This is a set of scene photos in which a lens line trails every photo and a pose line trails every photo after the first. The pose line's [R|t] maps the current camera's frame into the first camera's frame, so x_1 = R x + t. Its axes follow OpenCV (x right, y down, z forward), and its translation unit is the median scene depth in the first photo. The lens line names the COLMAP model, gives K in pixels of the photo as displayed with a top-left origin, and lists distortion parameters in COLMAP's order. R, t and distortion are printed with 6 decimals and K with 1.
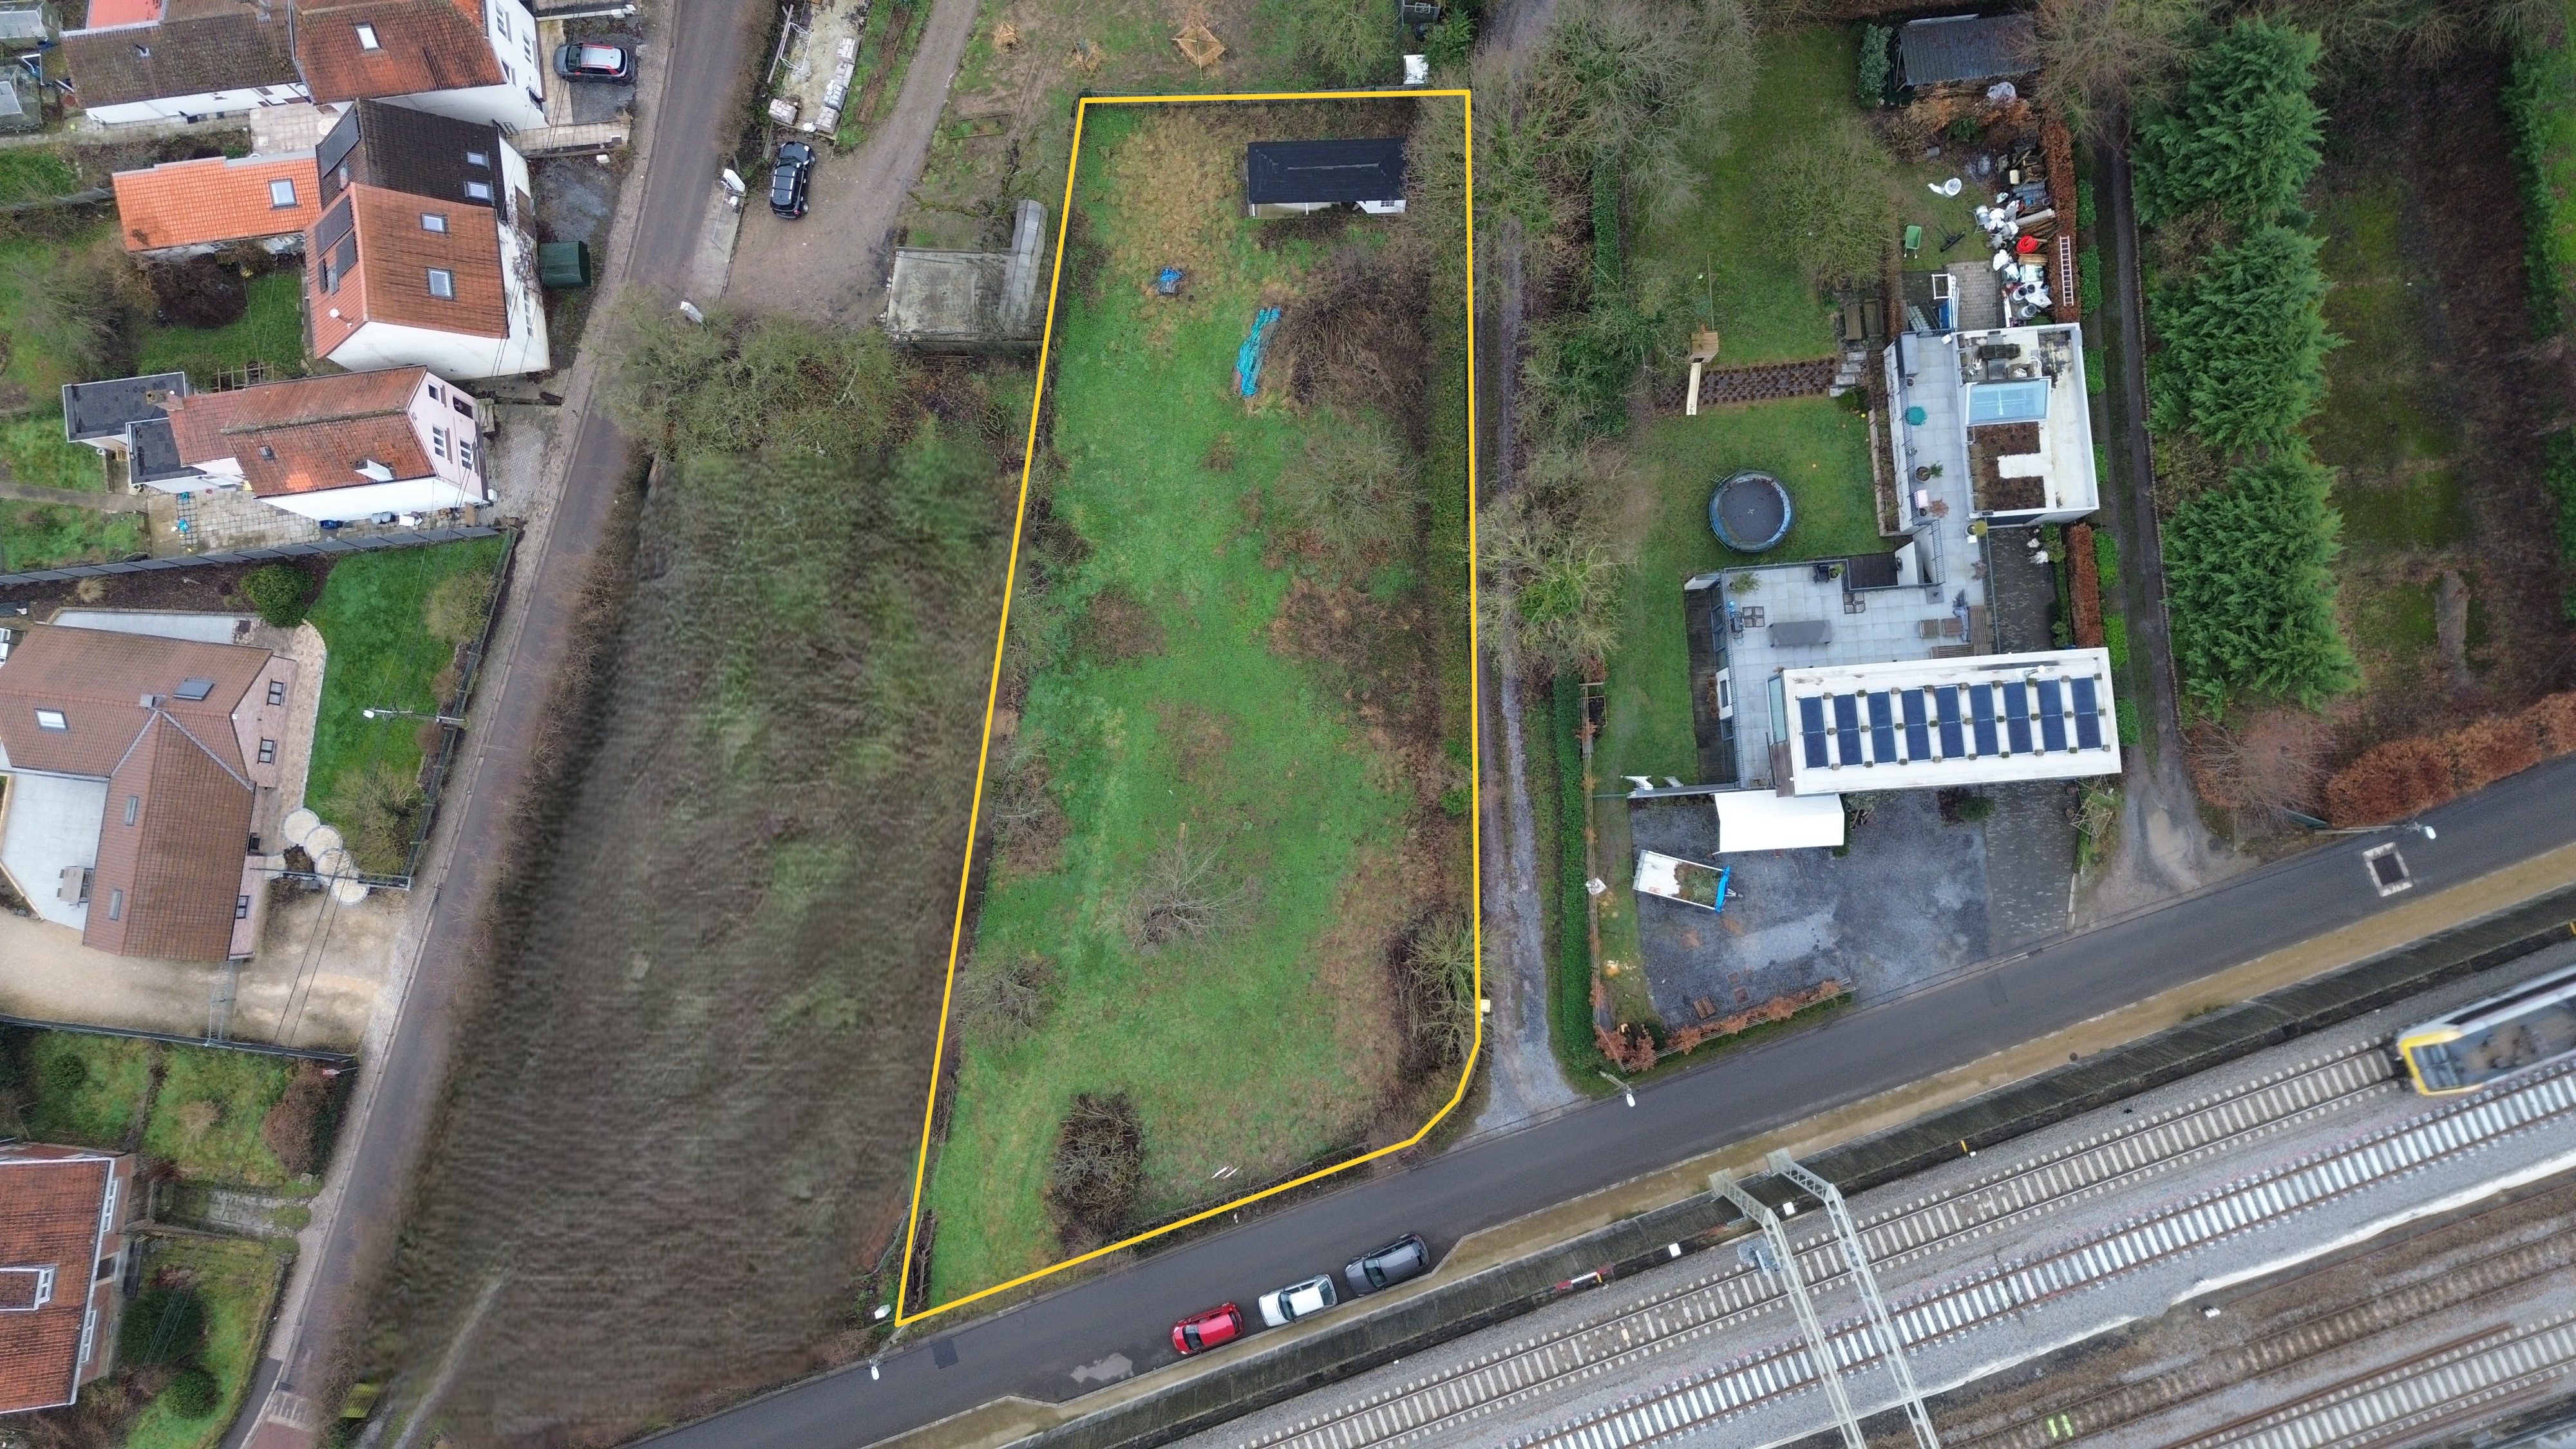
lens RADIAL K [[1820.6, 0, 1273.0], [0, 1820.6, 708.3], [0, 0, 1]] dist [0.051784, -0.045433]
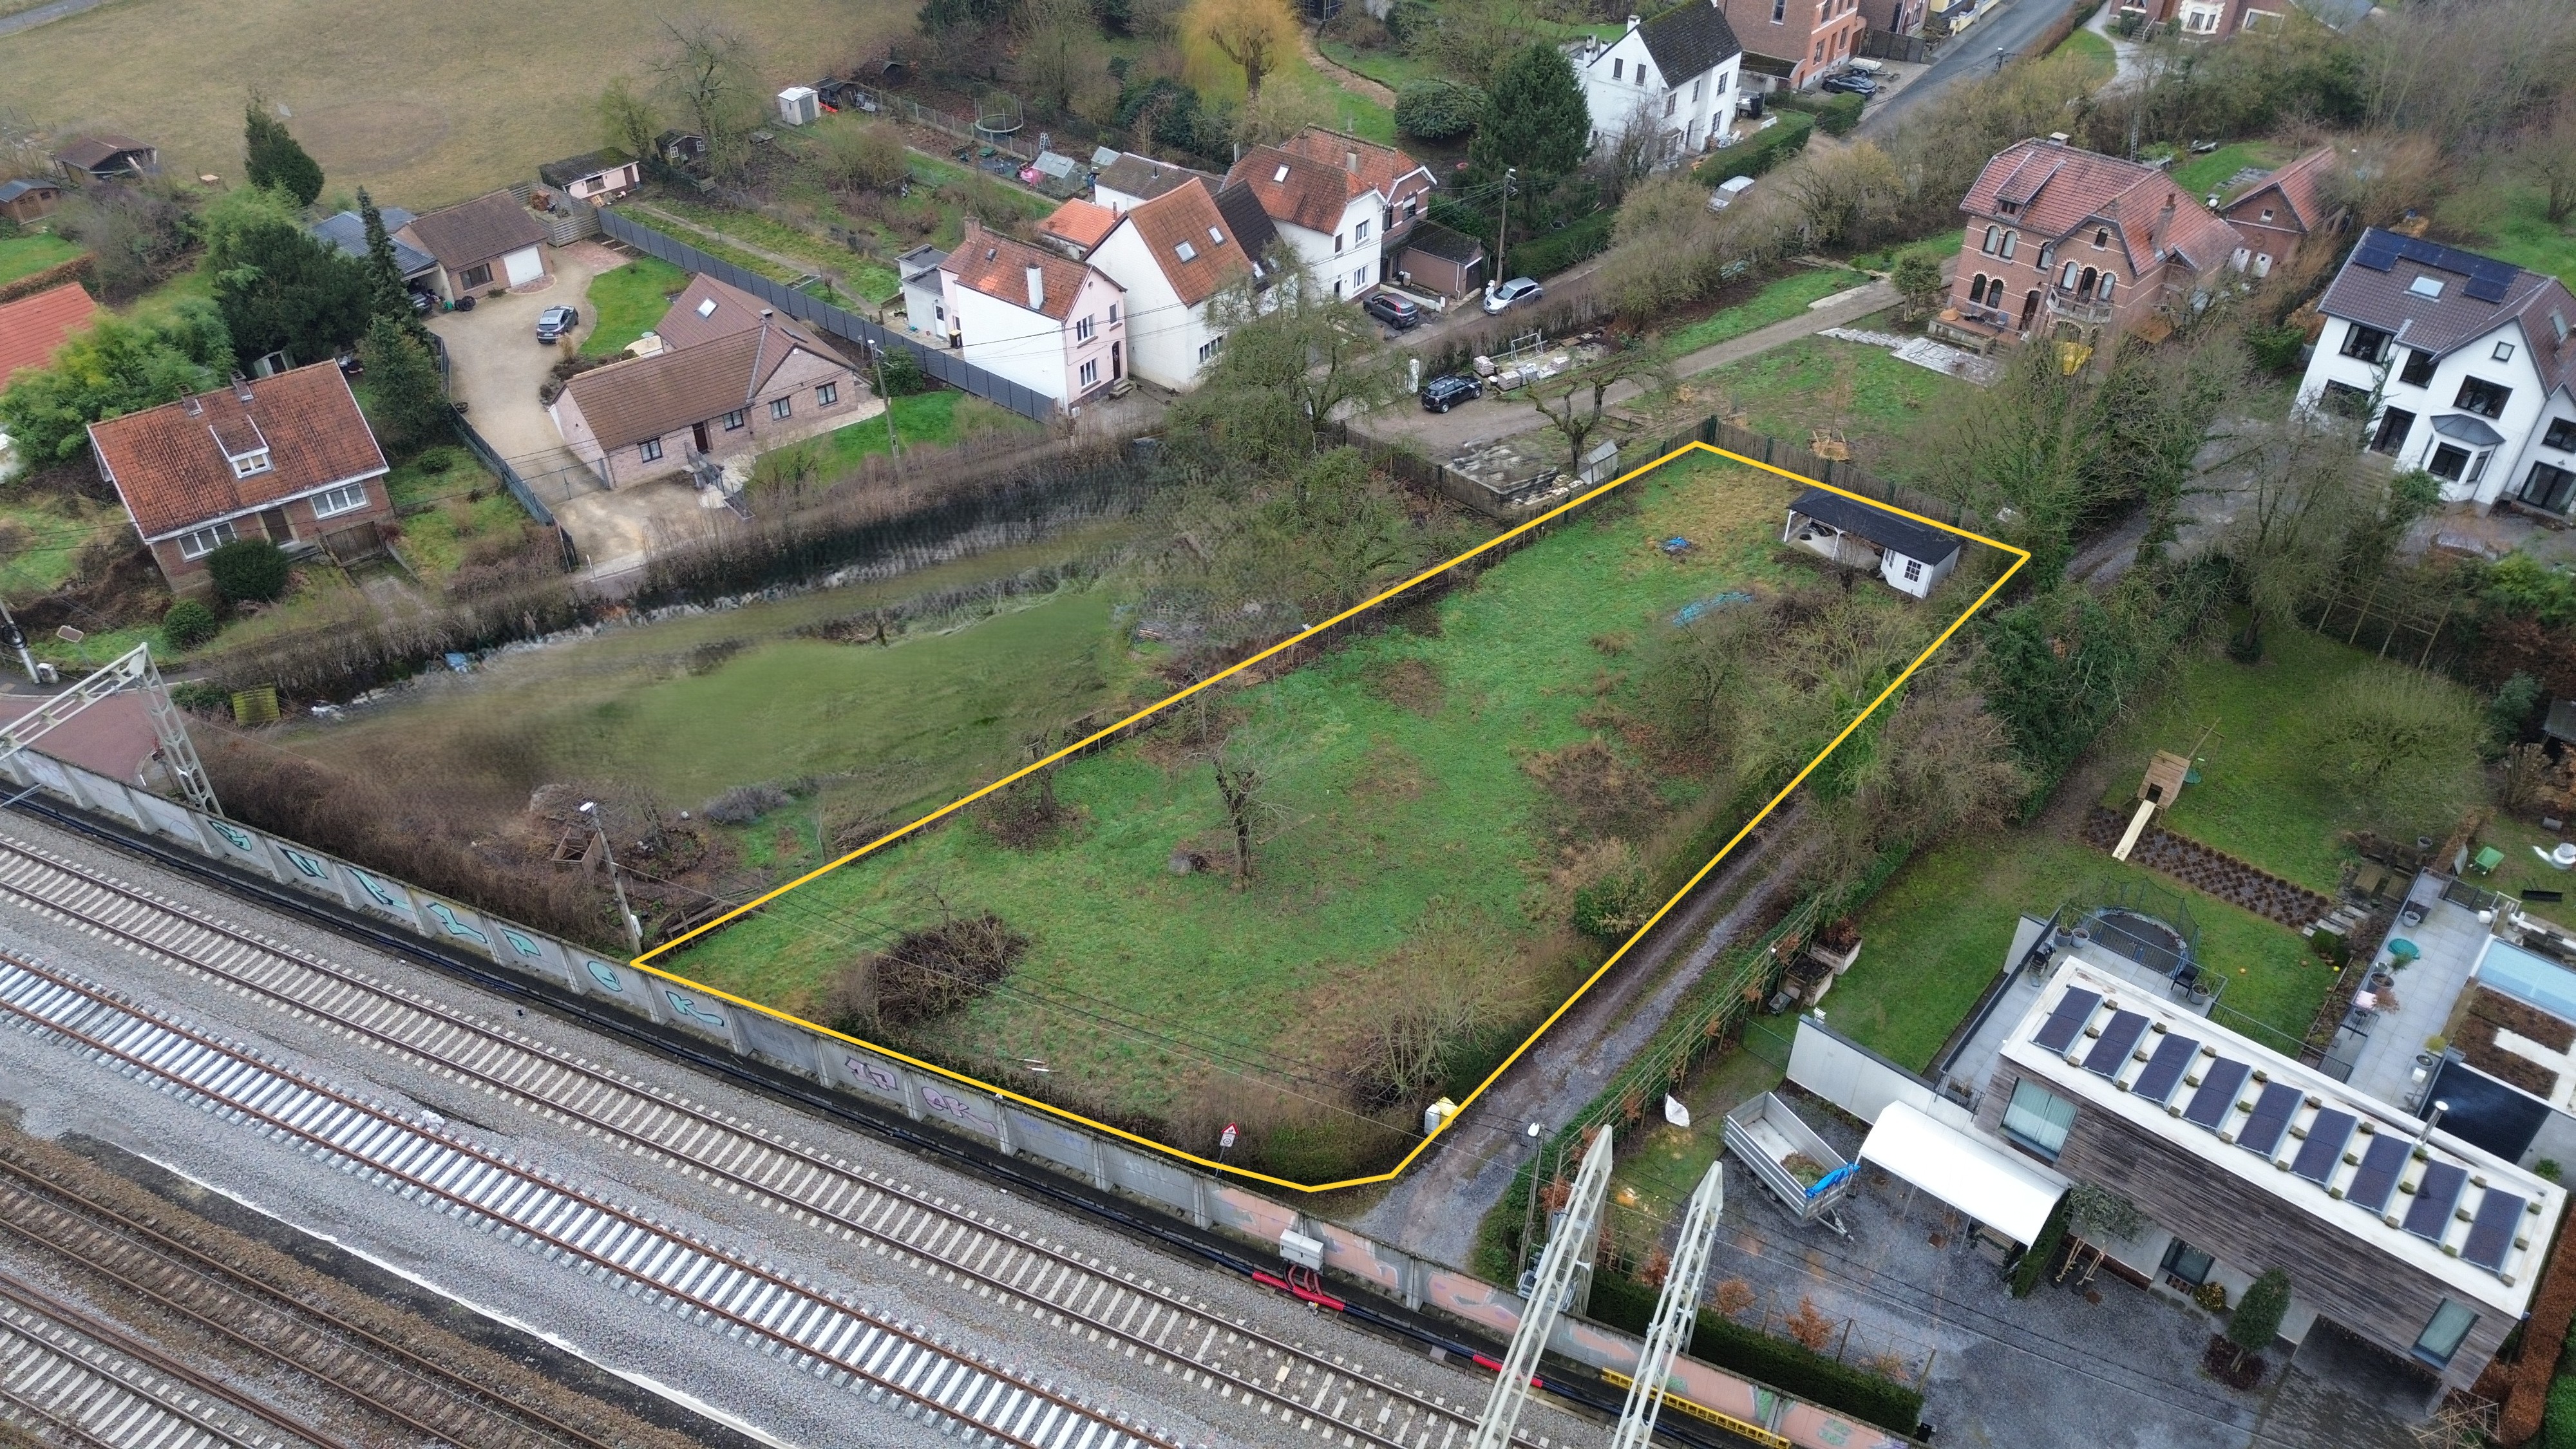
lens RADIAL K [[1820.6, 0, 1271.7], [0, 1820.6, 697.5], [0, 0, 1]] dist [0.051784, -0.045433]
pose [[0.712014, 0.443670, -0.544236, 0.375612], [-0.701052, 0.492800, -0.515435, 0.488934], [0.039516, 0.748535, 0.661917, 0.394299]]
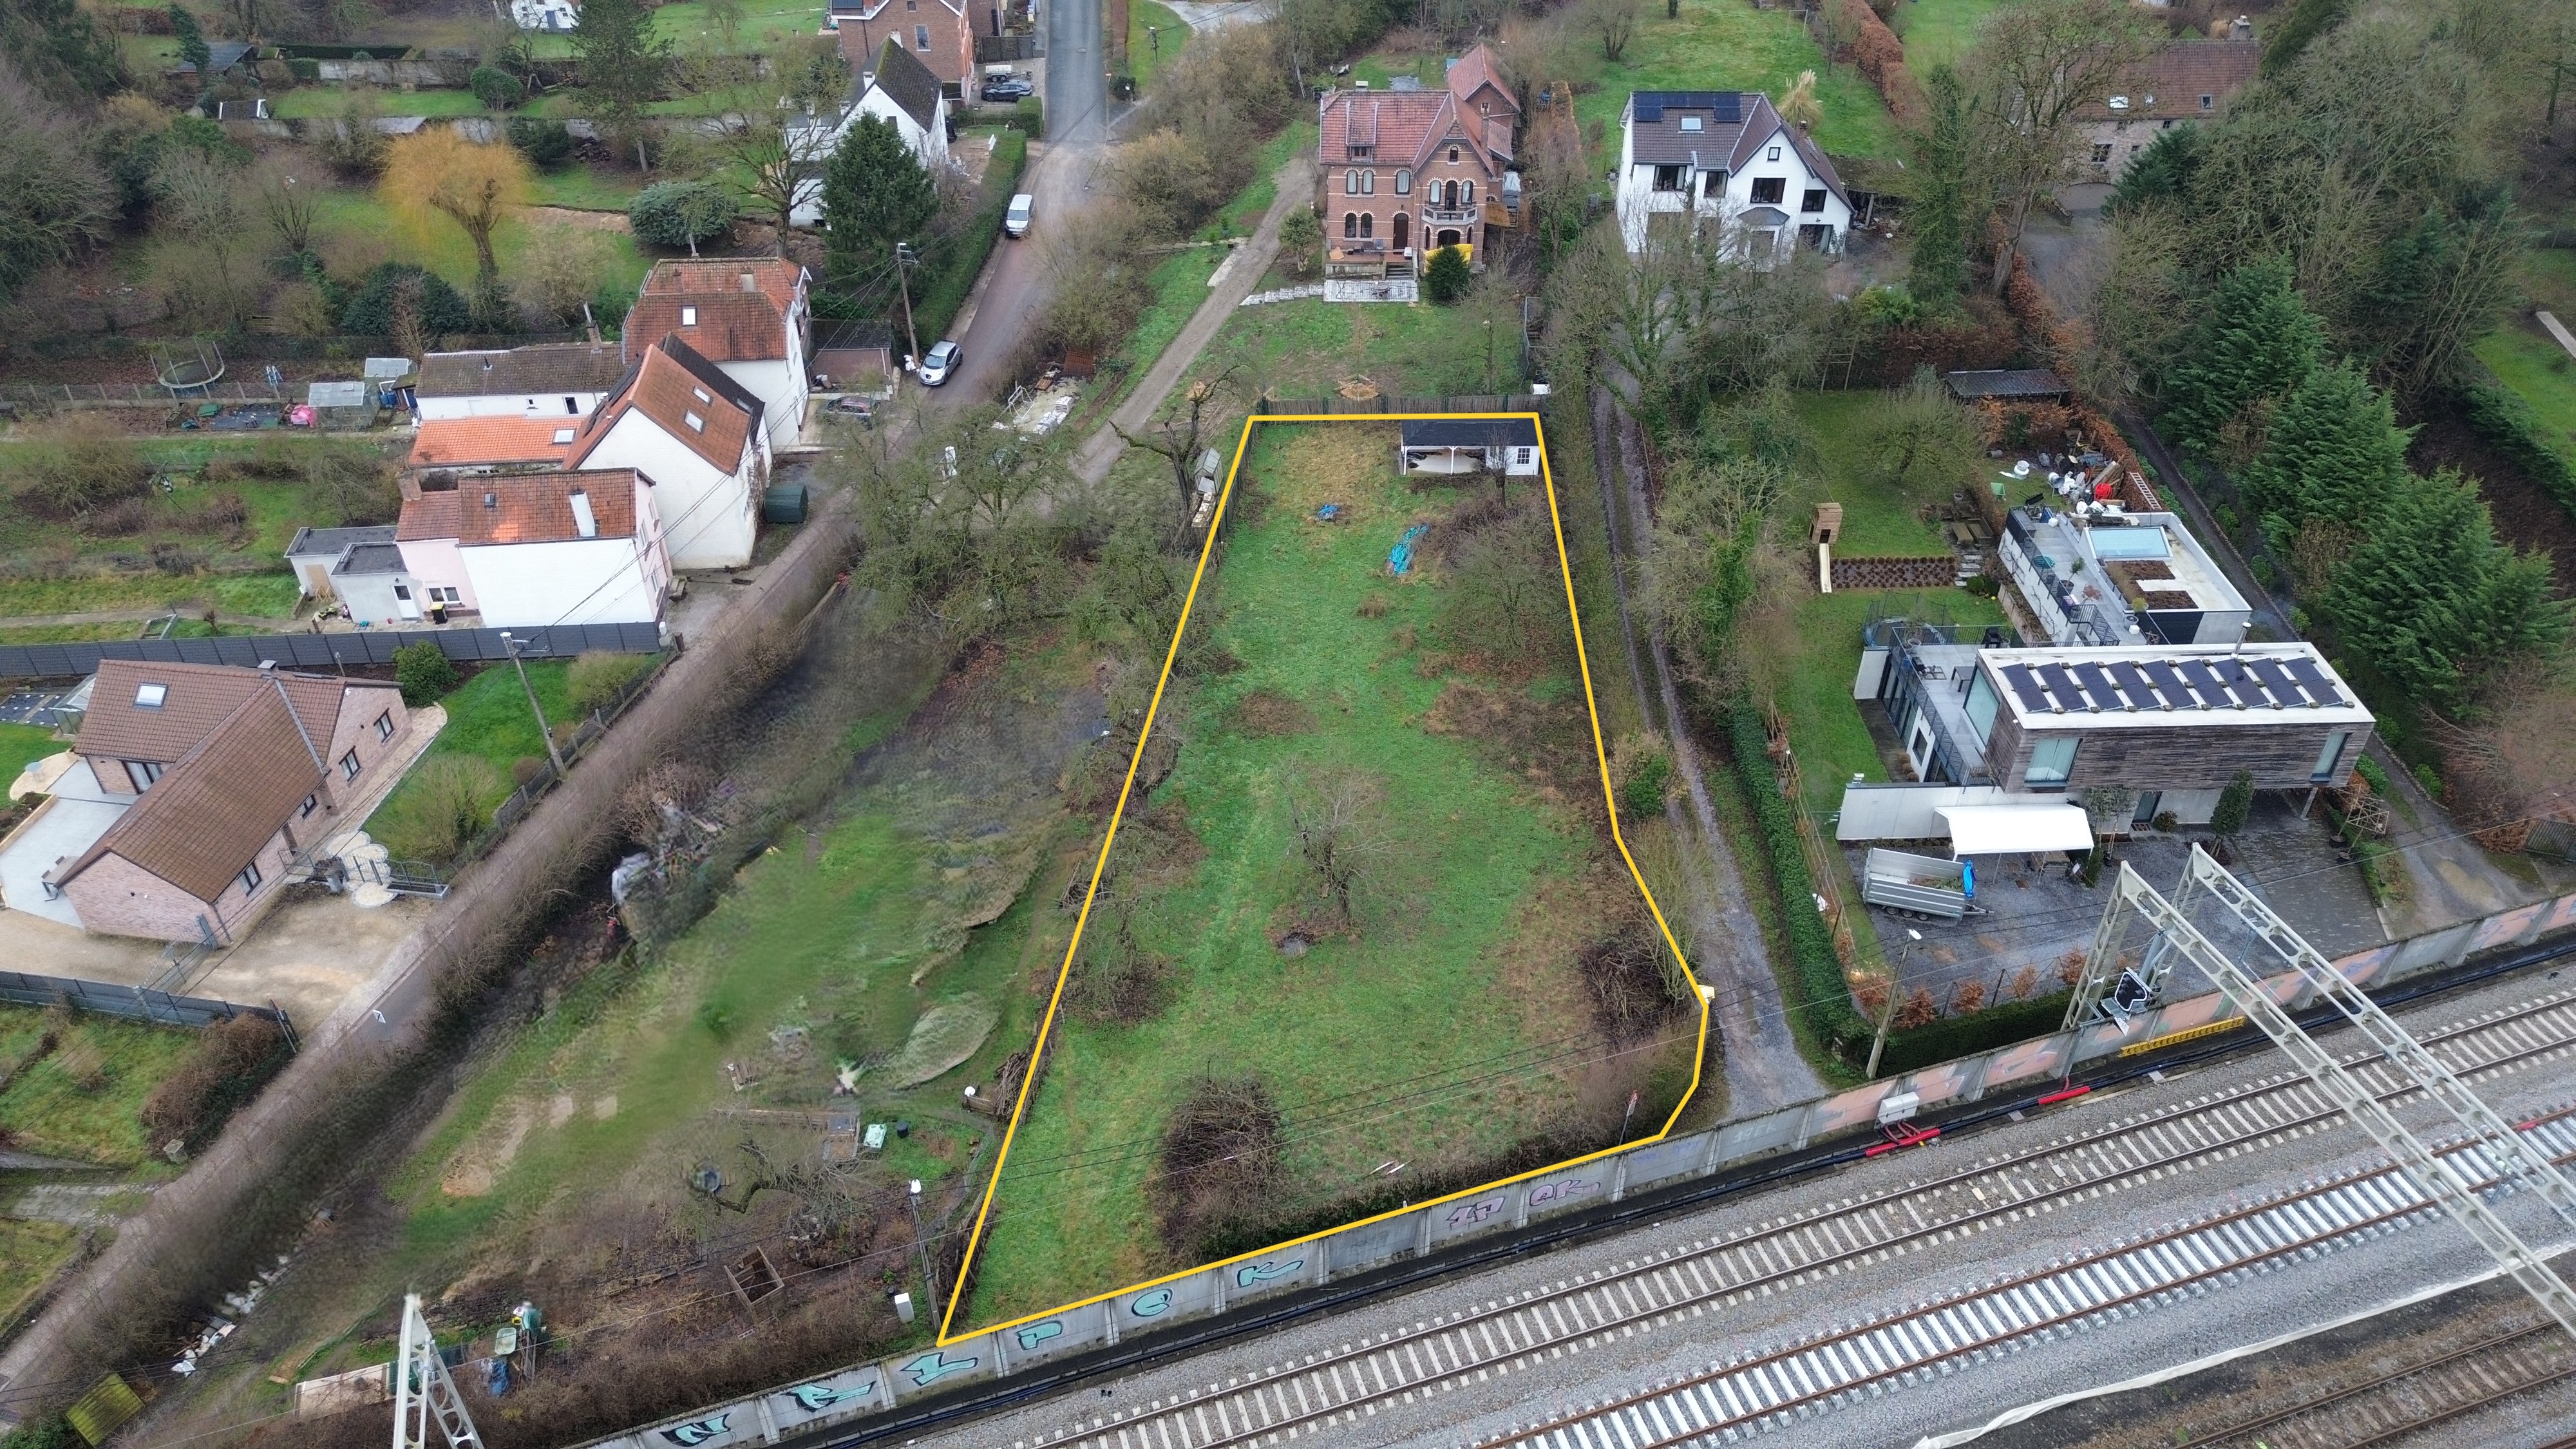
lens RADIAL K [[1820.6, 0, 1260.7], [0, 1820.6, 717.0], [0, 0, 1]] dist [0.051784, -0.045433]
pose [[0.998940, 0.040039, -0.022725, -0.068344], [-0.043798, 0.674370, -0.737093, 0.675789], [-0.014187, 0.737307, 0.675409, 0.351878]]
